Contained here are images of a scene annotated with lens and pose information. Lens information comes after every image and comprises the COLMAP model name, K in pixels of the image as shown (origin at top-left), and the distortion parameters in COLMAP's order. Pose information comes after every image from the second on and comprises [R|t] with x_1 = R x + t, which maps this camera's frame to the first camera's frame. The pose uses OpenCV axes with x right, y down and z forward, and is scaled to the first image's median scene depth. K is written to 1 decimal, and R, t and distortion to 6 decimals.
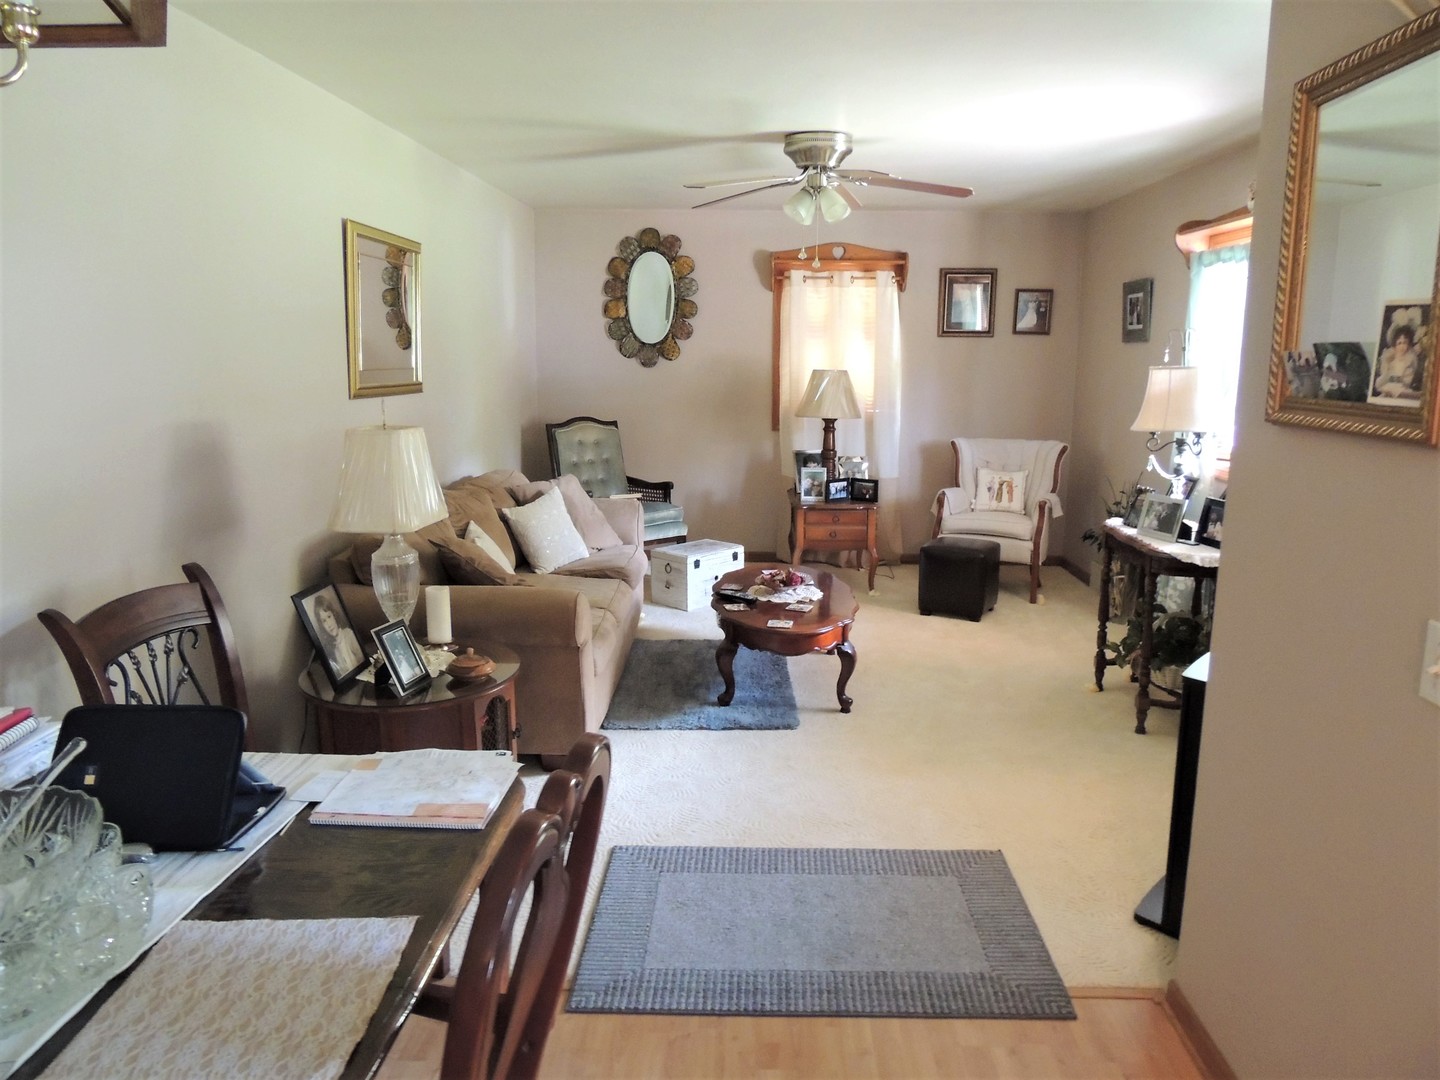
lens RADIAL K [[1037.2, 0, 725.4], [0, 1037.2, 541.4], [0, 0, 1]] dist [-0.016095, 0.000778]
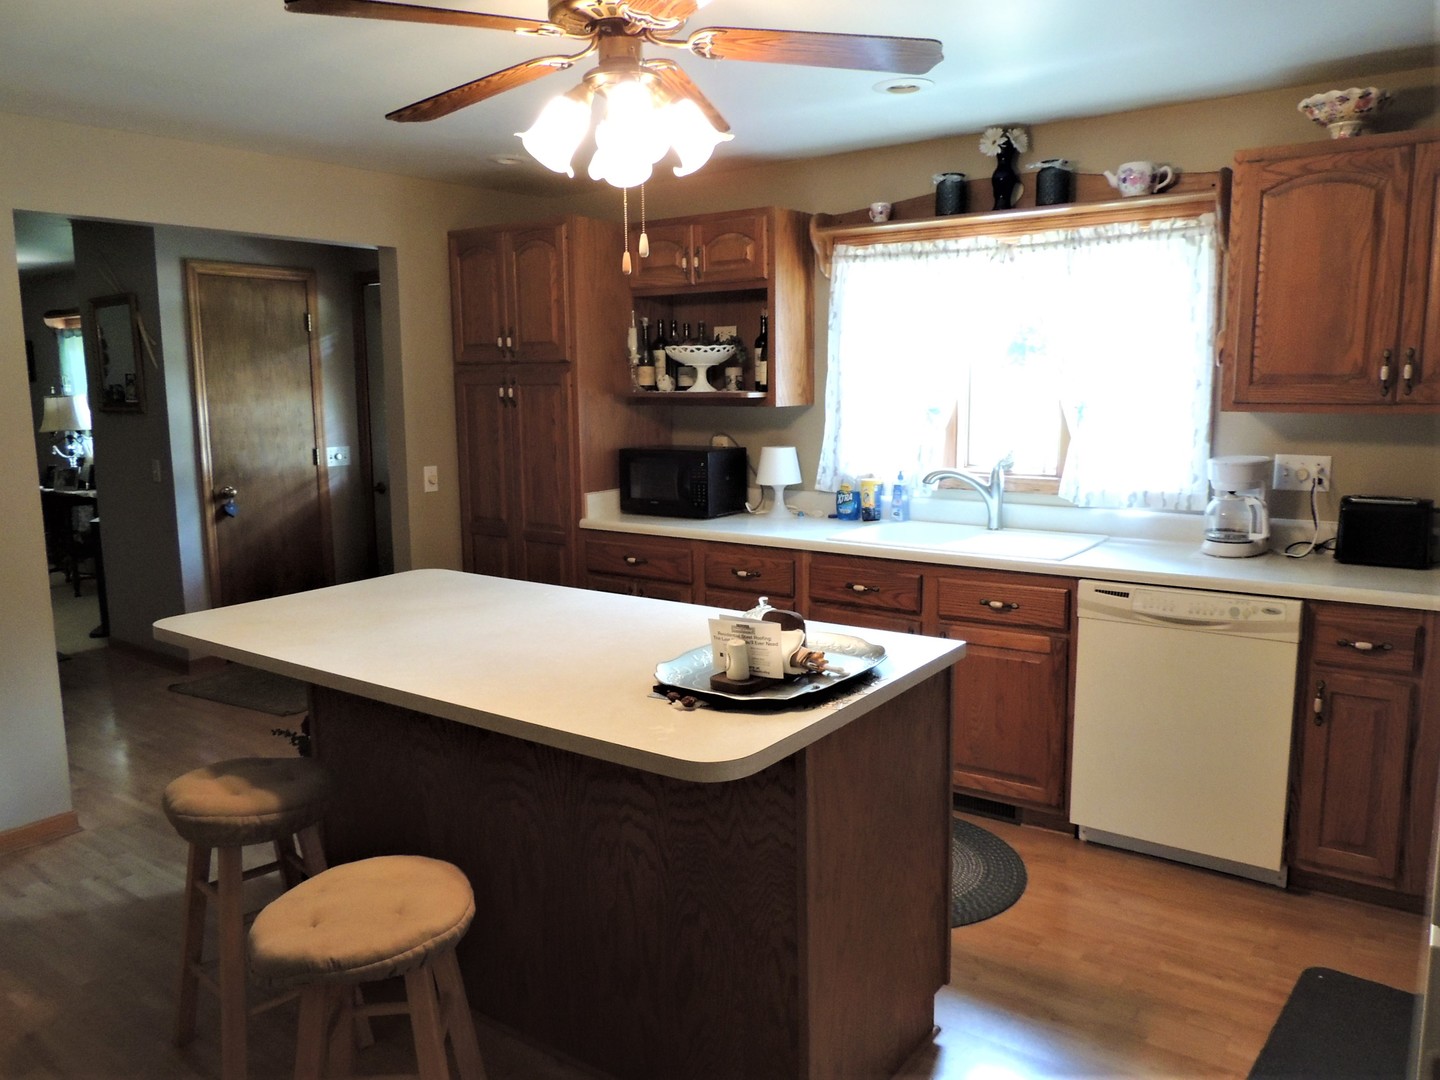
lens RADIAL K [[1037.2, 0, 725.4], [0, 1037.2, 541.4], [0, 0, 1]] dist [-0.016095, 0.000778]
pose [[0.555546, -0.139373, 0.819722, -0.434322], [0.164552, 0.984782, 0.055916, 0.174294], [-0.815041, 0.103823, 0.570026, -0.961644]]
